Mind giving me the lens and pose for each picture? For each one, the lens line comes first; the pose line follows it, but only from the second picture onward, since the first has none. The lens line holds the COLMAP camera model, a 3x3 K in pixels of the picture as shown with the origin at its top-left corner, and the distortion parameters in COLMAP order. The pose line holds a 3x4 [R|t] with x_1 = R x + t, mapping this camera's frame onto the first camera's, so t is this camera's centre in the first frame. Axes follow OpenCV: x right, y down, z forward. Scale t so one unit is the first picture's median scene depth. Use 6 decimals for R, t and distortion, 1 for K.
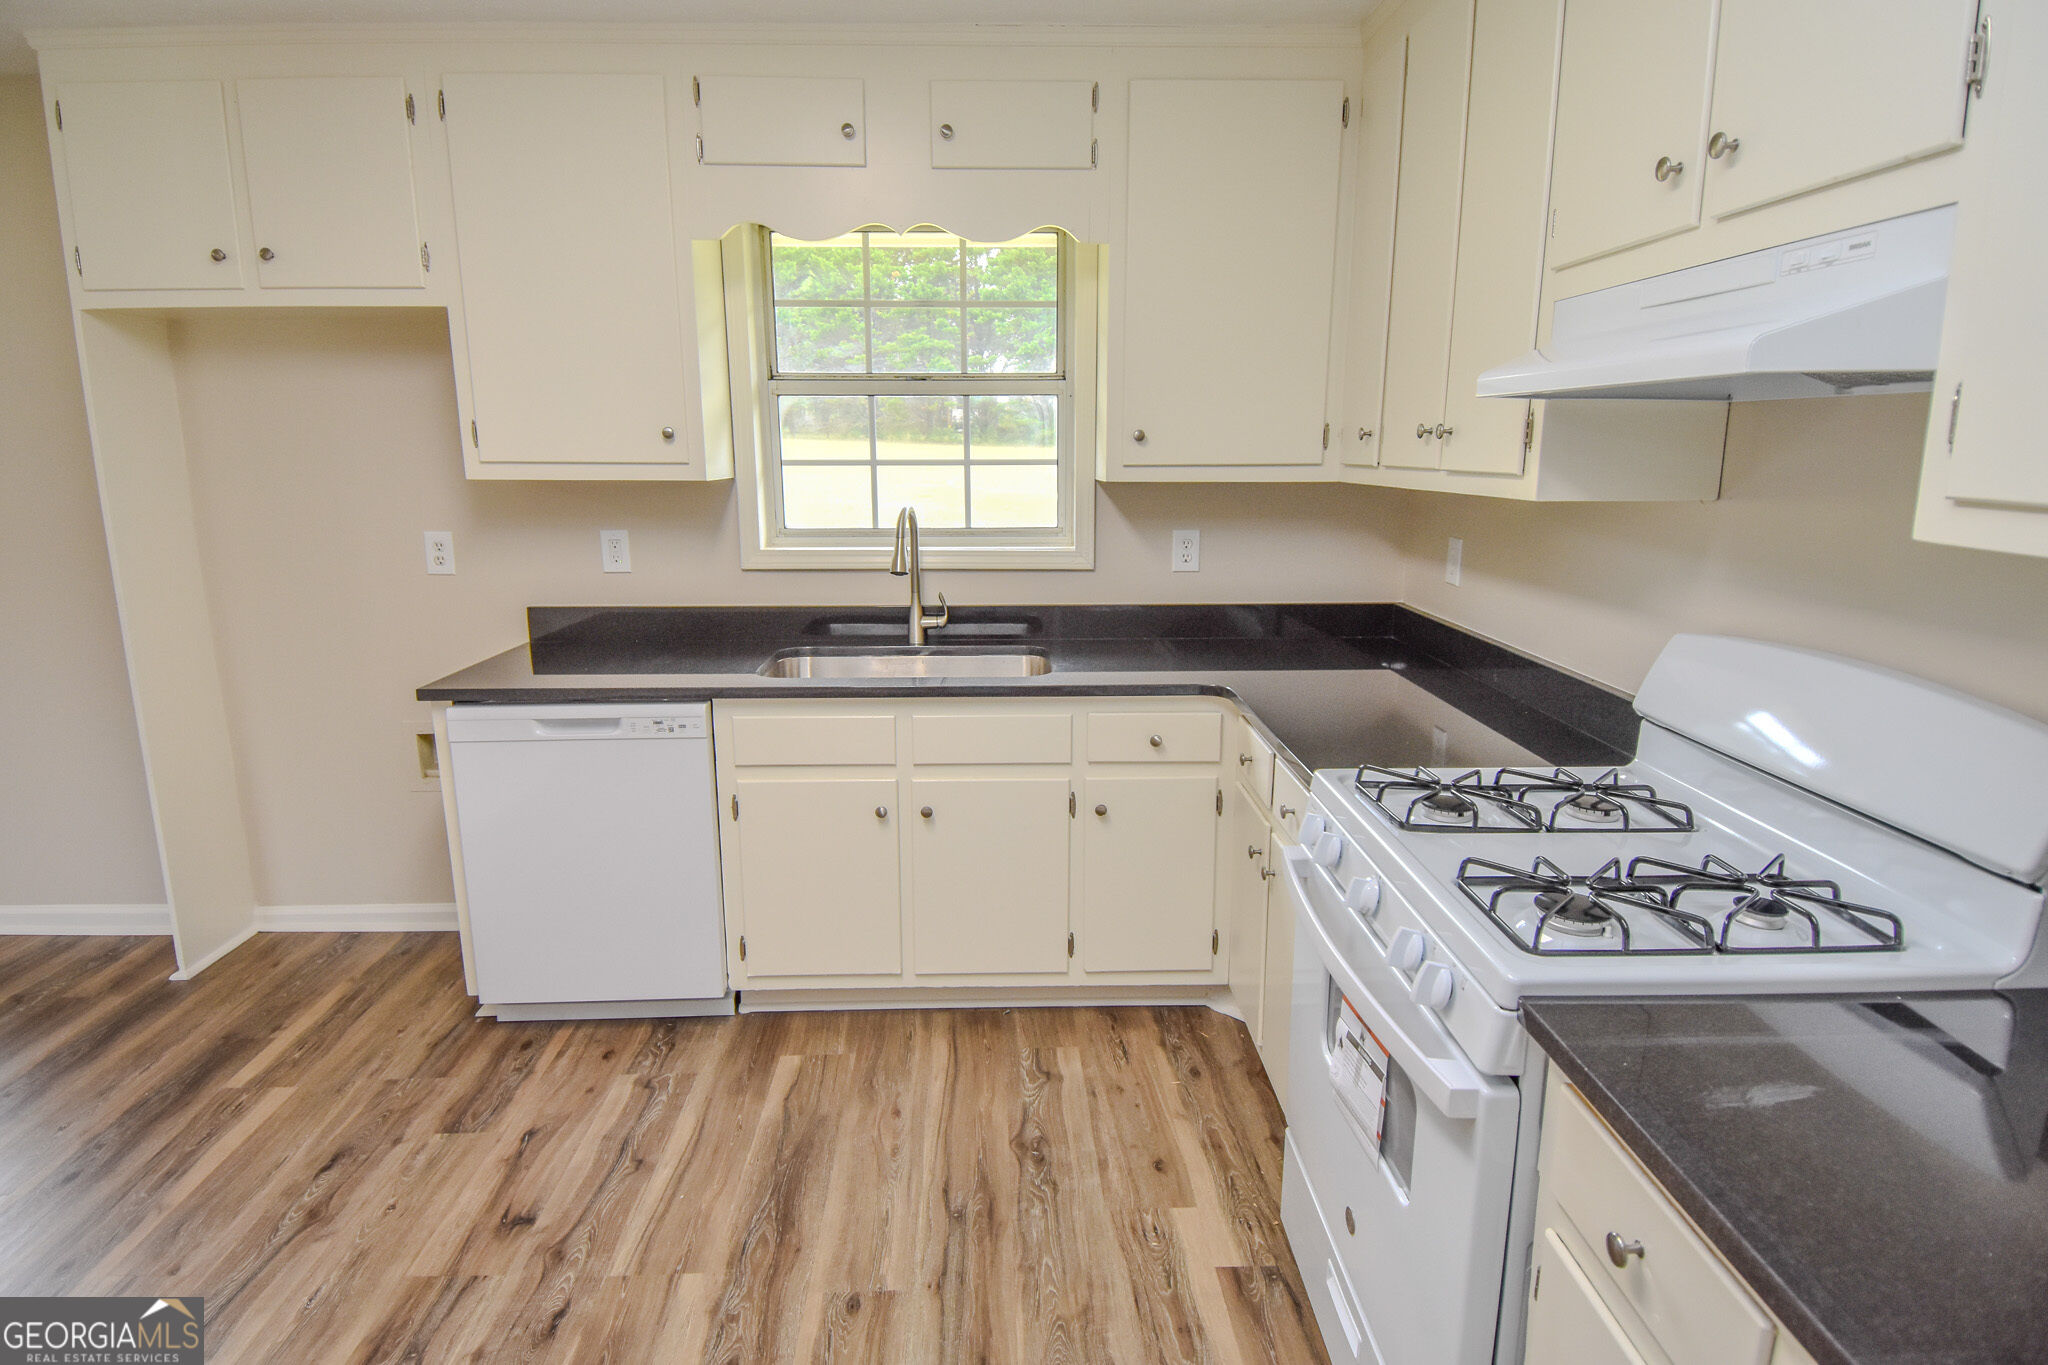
lens RADIAL K [[1076.1, 0, 1018.6], [0, 1076.1, 668.0], [0, 0, 1]] dist [0.059108, -0.062951]
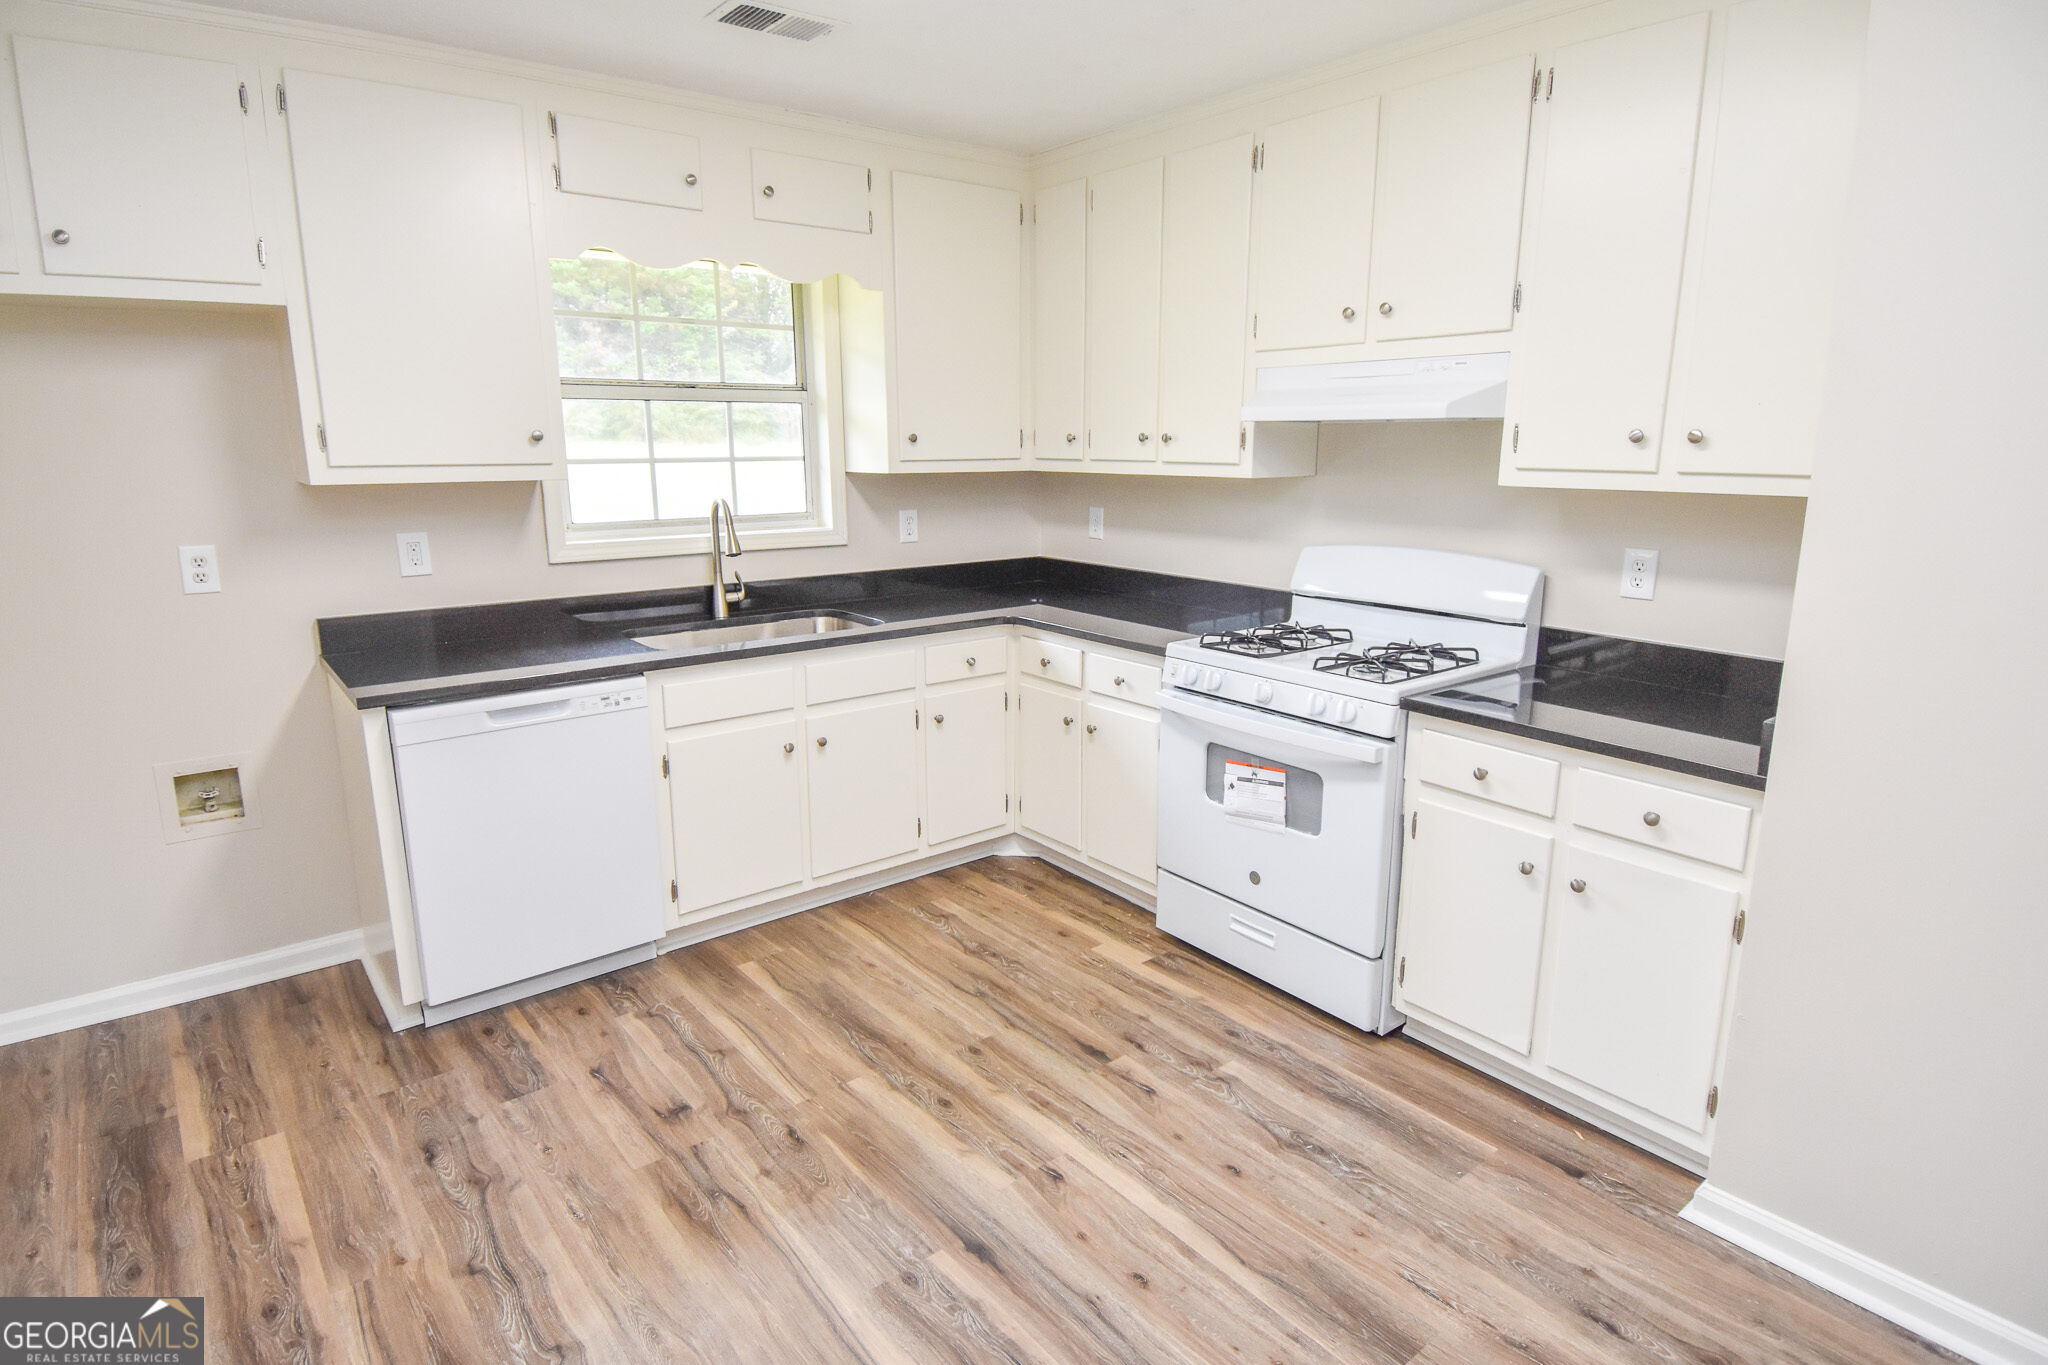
lens RADIAL K [[1076.1, 0, 1018.6], [0, 1076.1, 668.0], [0, 0, 1]] dist [0.059108, -0.062951]
pose [[0.802186, -0.126459, 0.583528, -0.623312], [0.121595, 0.991433, 0.047699, 0.017463], [-0.584561, 0.032691, 0.810691, -0.145444]]
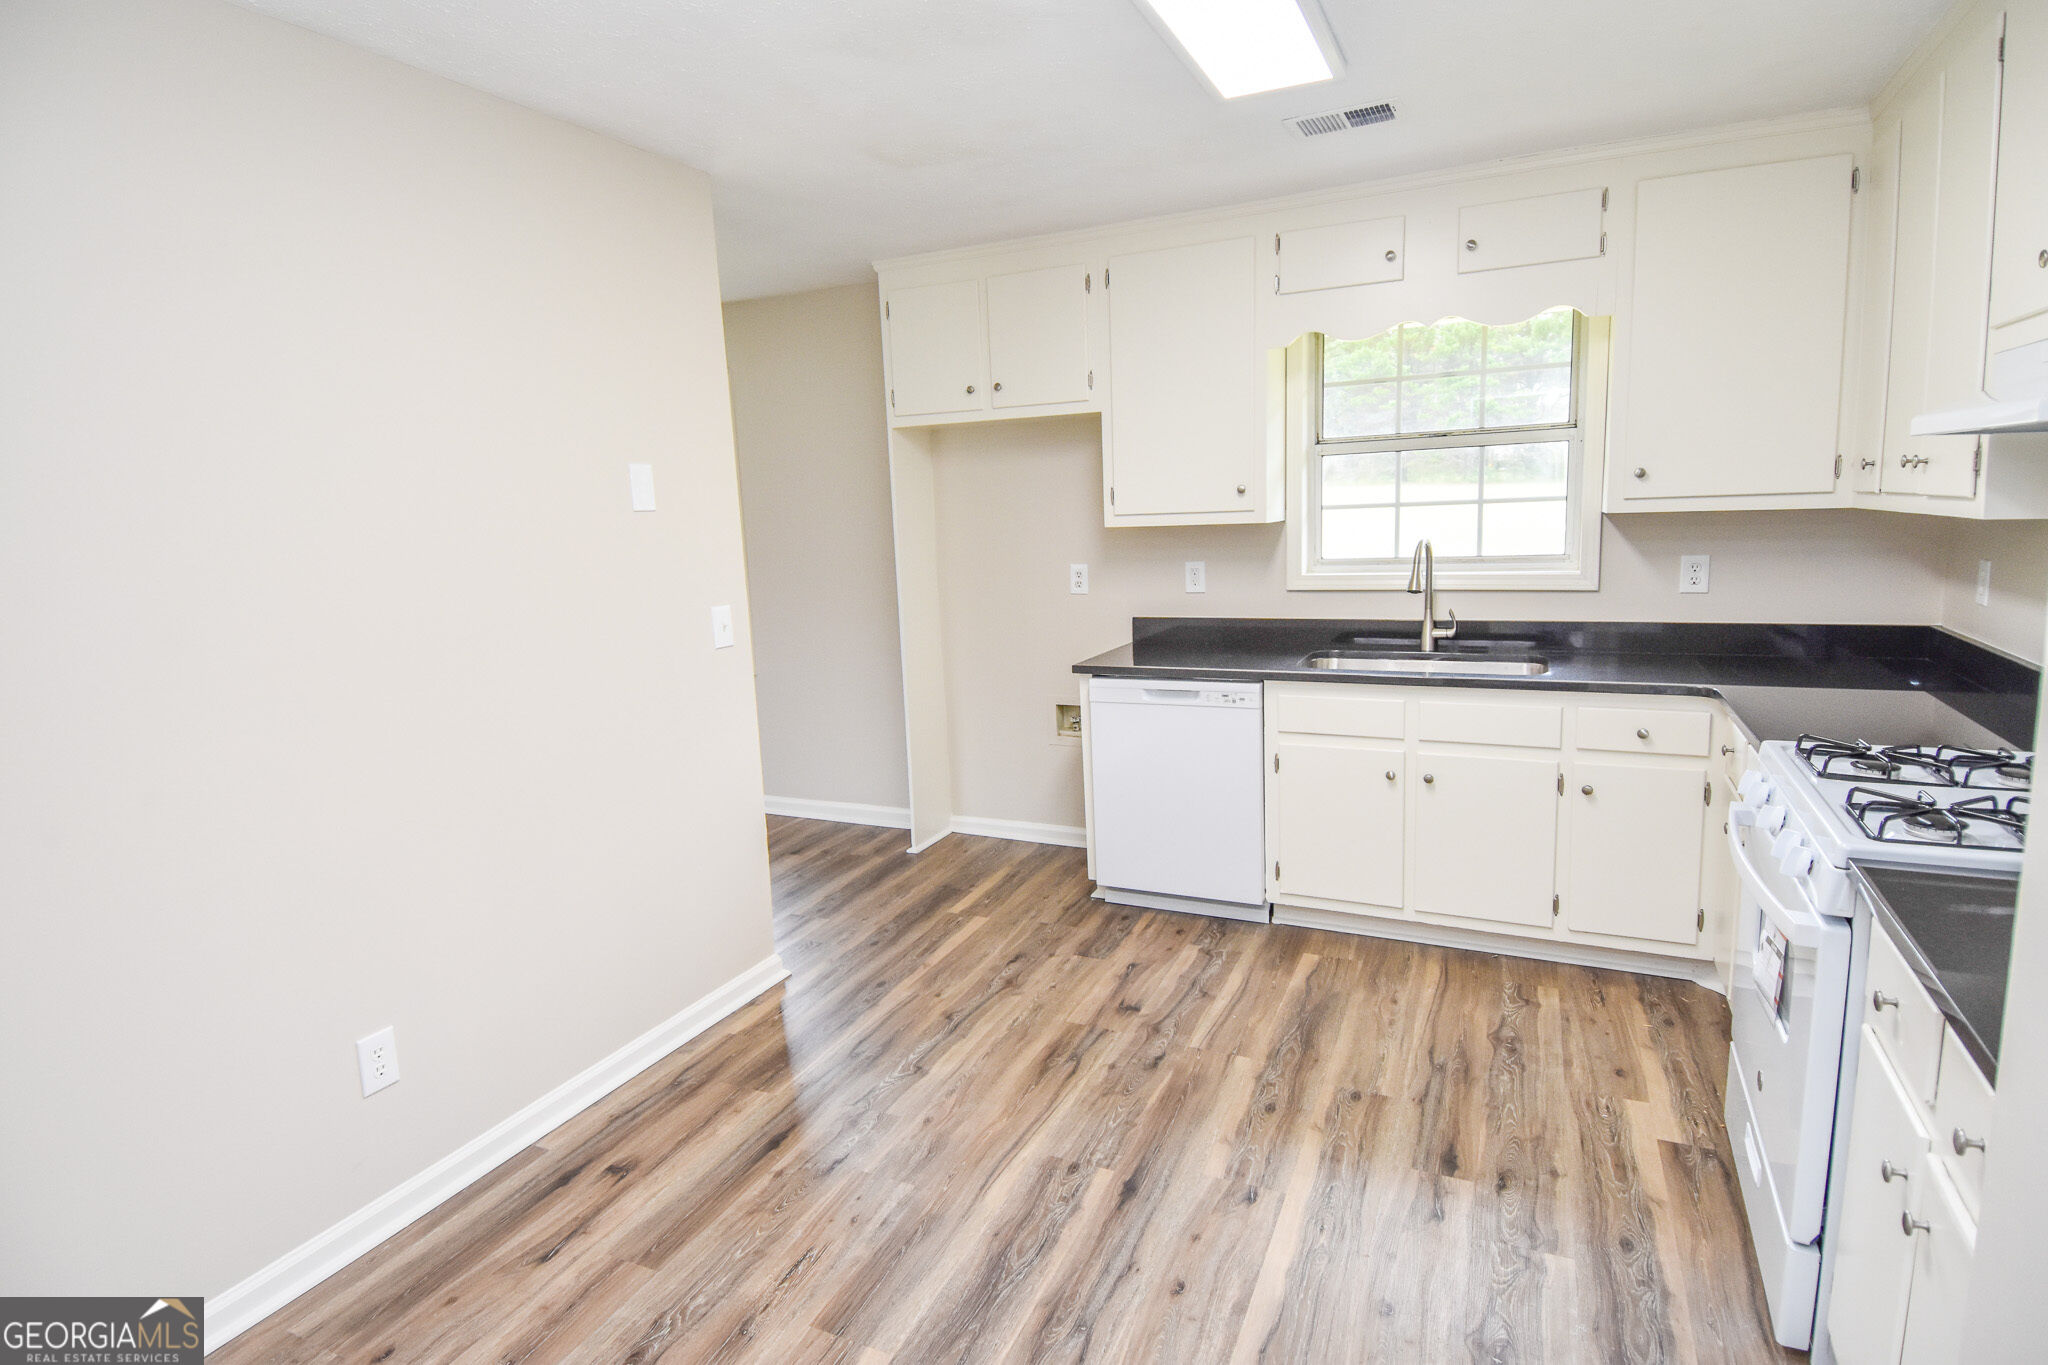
lens RADIAL K [[1049.9, 0, 1033.9], [0, 1049.9, 667.5], [0, 0, 1]] dist [0.060581, -0.066013]
pose [[0.893867, 0.036199, -0.446869, 0.050410], [-0.054173, 0.998153, -0.027506, 0.063469], [0.445048, 0.048795, 0.894176, -0.318371]]
